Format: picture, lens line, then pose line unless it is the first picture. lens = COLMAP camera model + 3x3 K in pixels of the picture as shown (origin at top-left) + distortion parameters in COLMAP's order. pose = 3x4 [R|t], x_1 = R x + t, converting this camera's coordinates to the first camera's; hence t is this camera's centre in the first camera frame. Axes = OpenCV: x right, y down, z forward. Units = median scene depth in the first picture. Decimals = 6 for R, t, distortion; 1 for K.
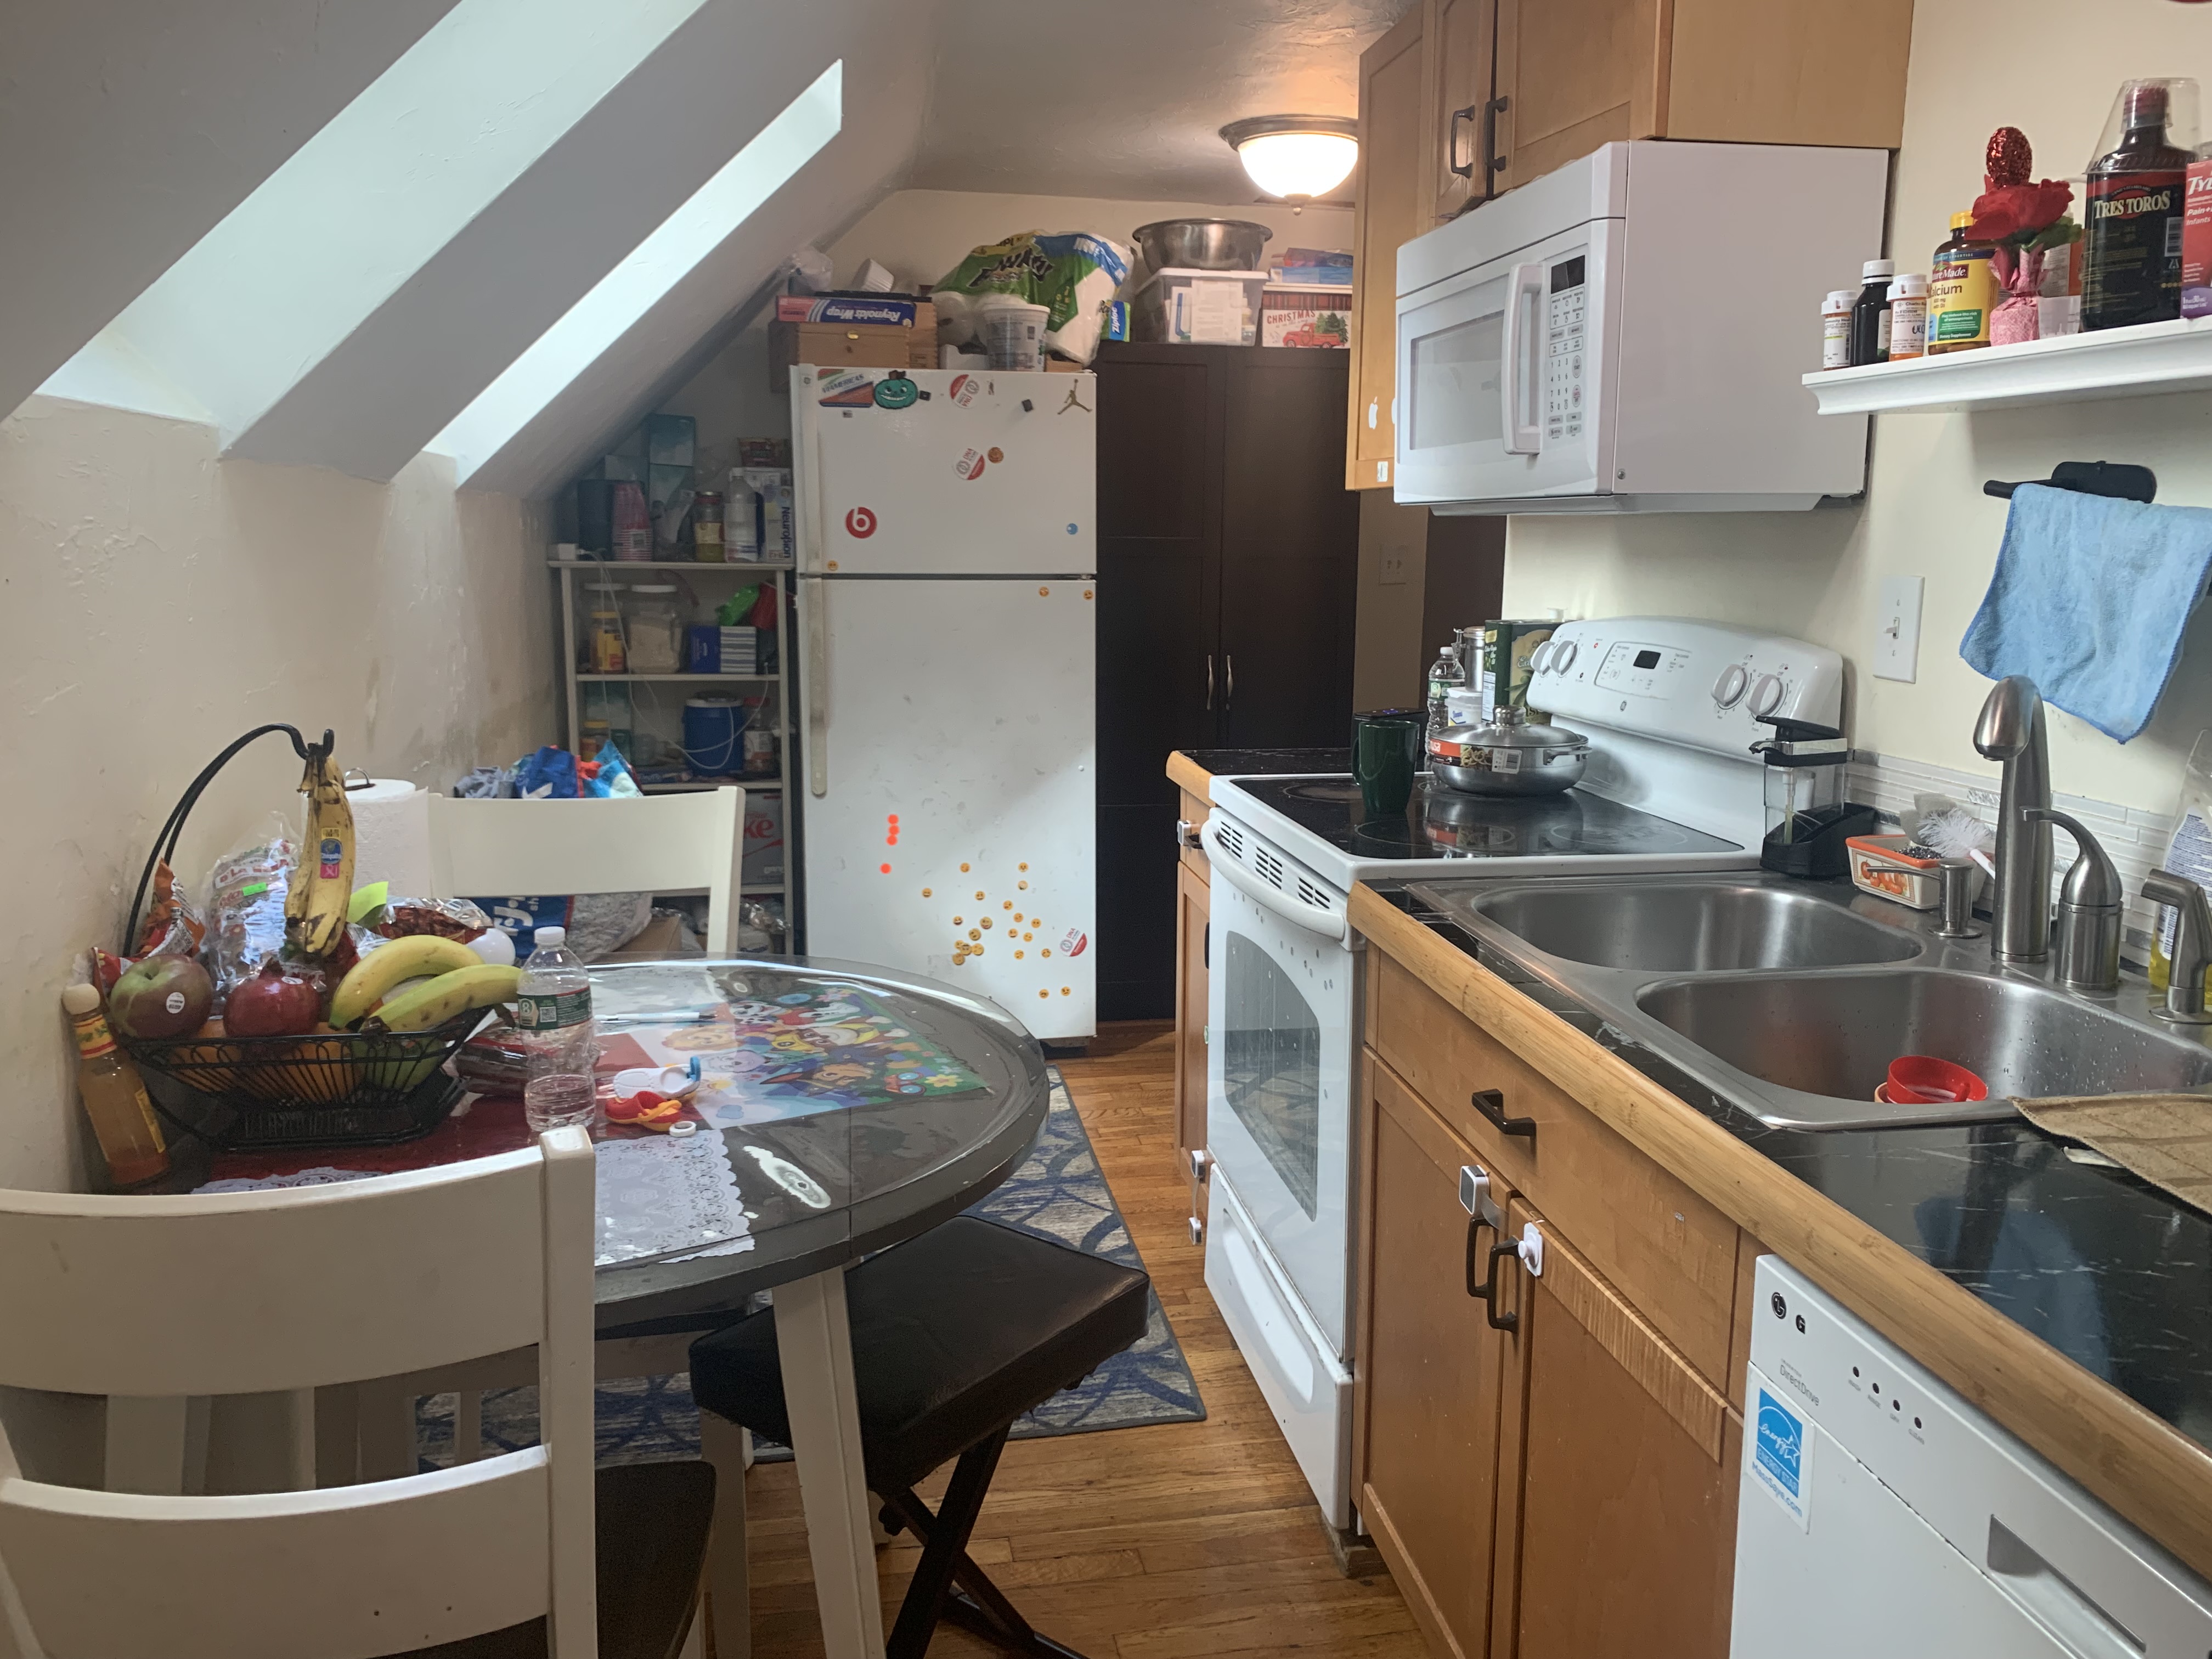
lens RADIAL K [[1698.6, 0, 1114.7], [0, 1698.6, 848.9], [0, 0, 1]] dist [0.001212, -0.009967]
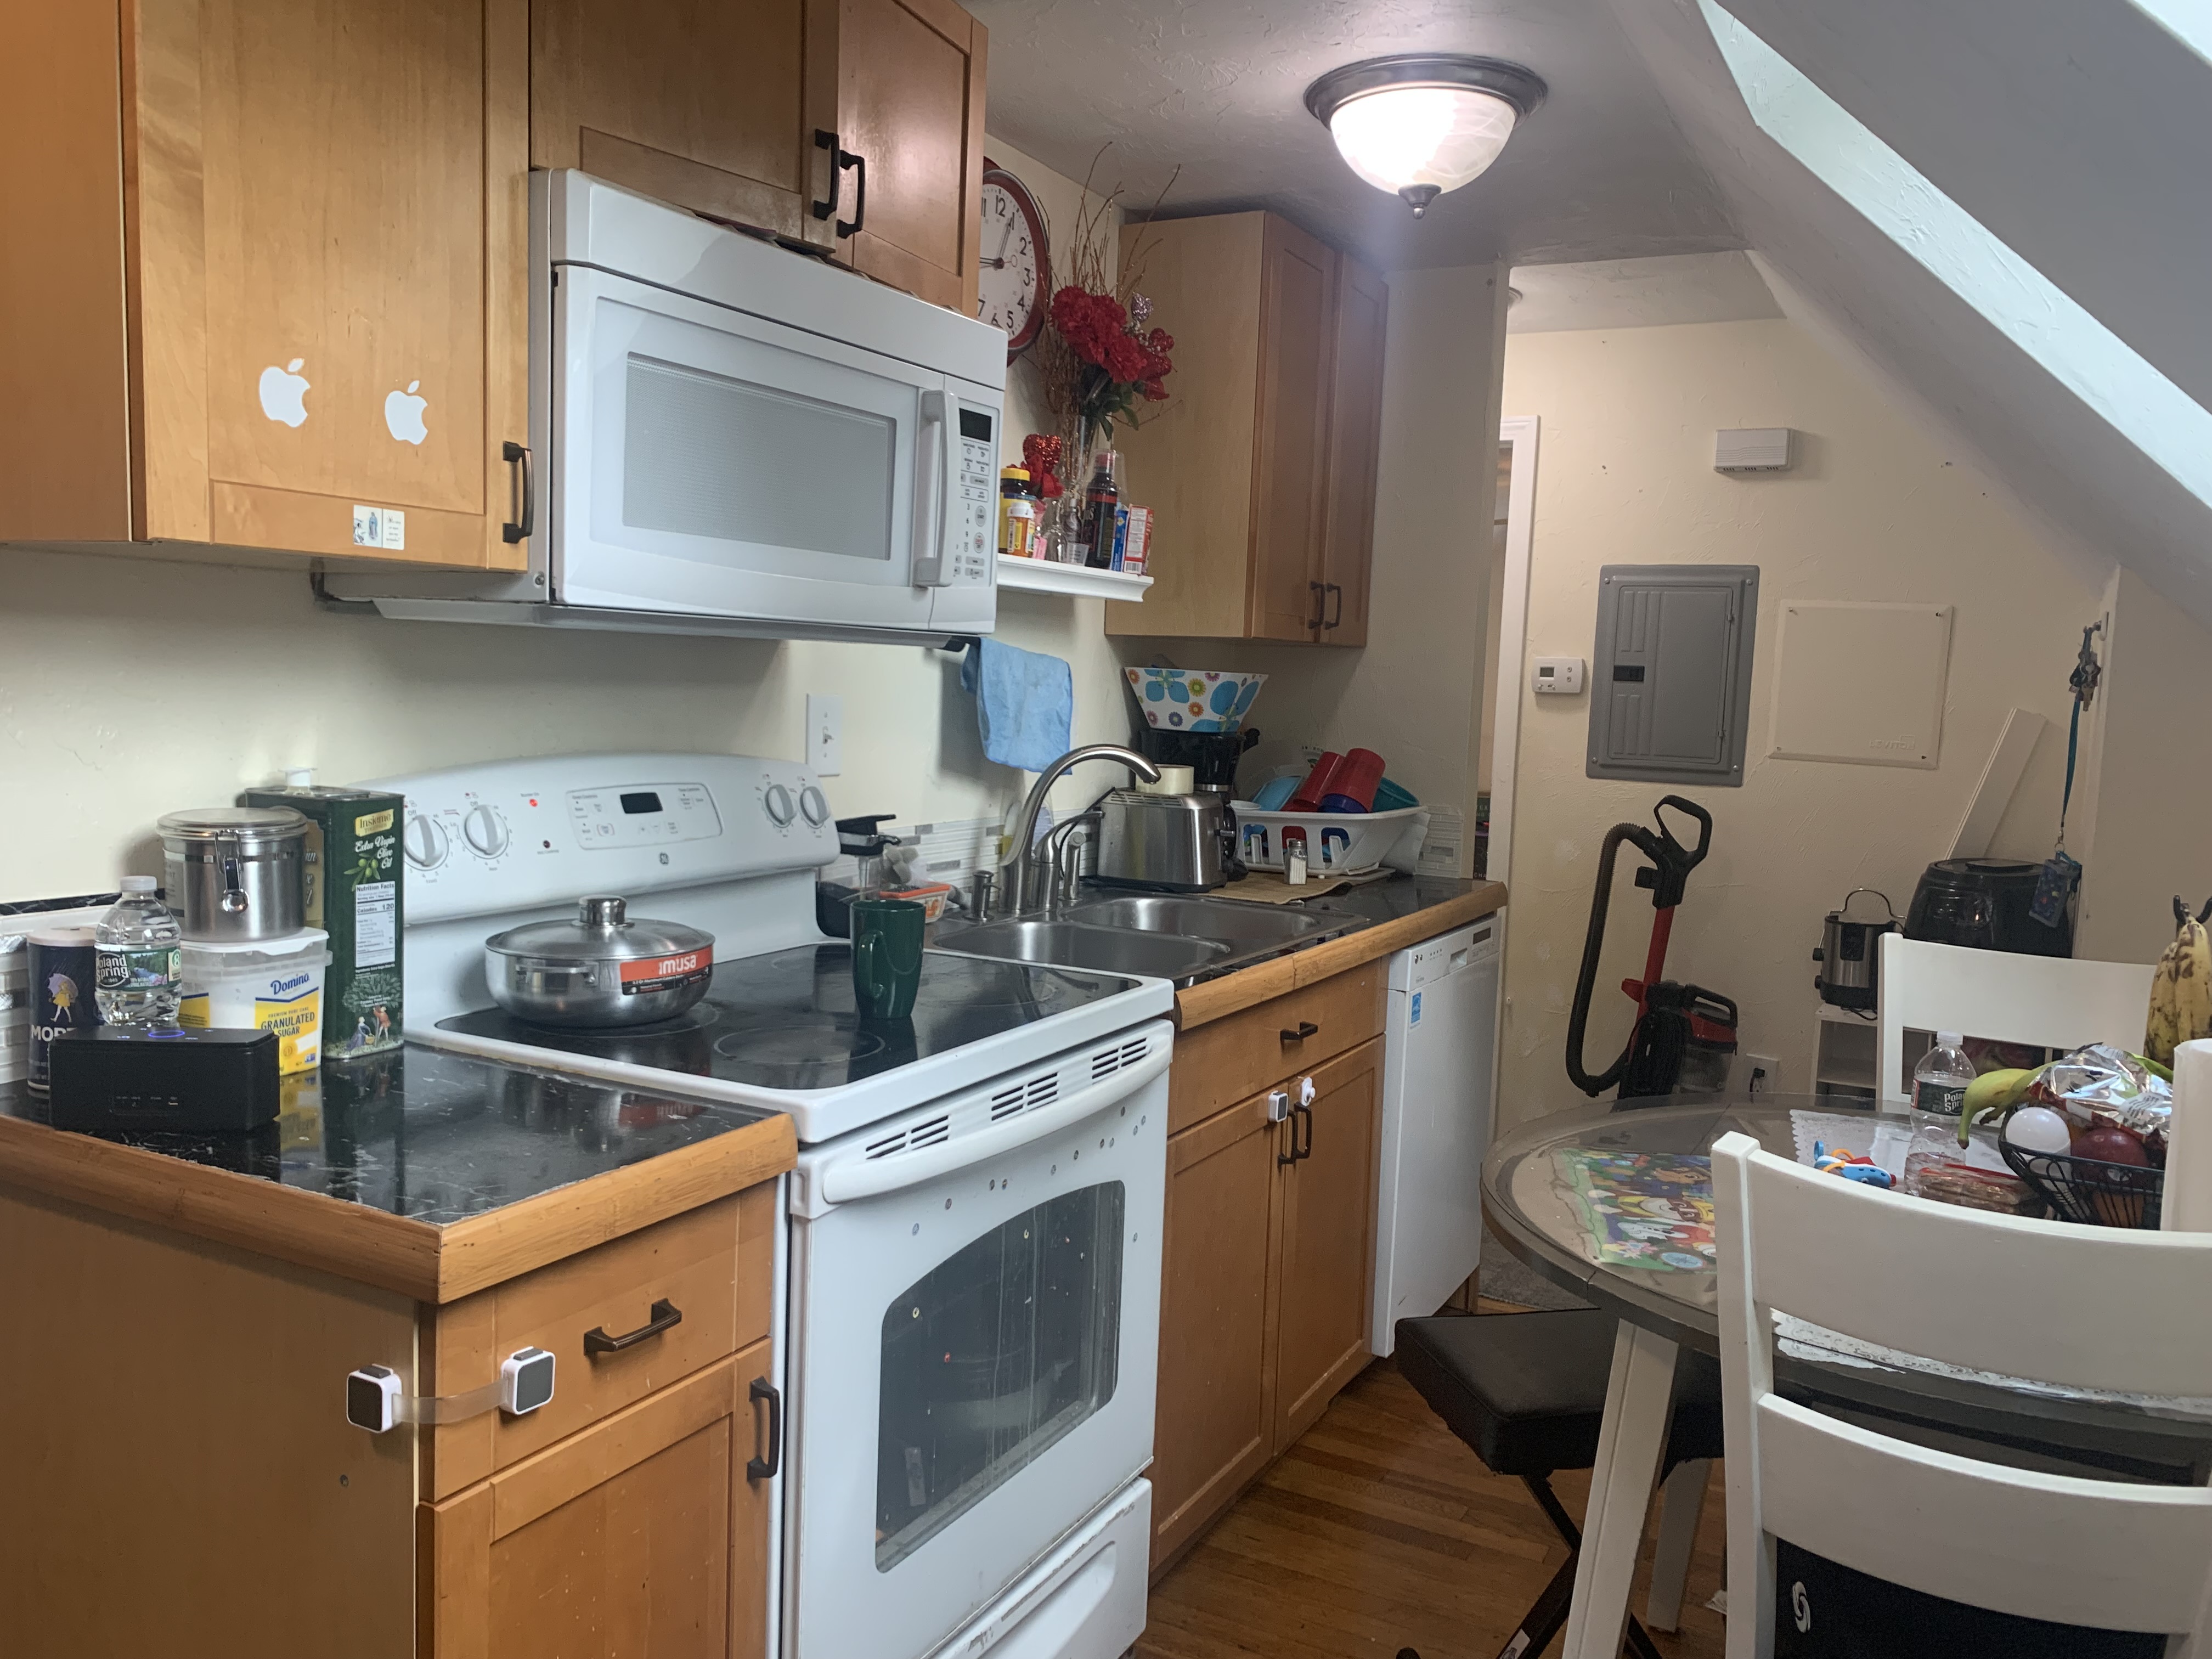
lens RADIAL K [[1698.6, 0, 1114.7], [0, 1698.6, 848.9], [0, 0, 1]] dist [0.001212, -0.009967]
pose [[-0.790499, -0.102798, 0.603774, -0.556009], [0.068359, 0.964845, 0.253773, -0.413929], [-0.608636, 0.241881, -0.755682, 2.157843]]
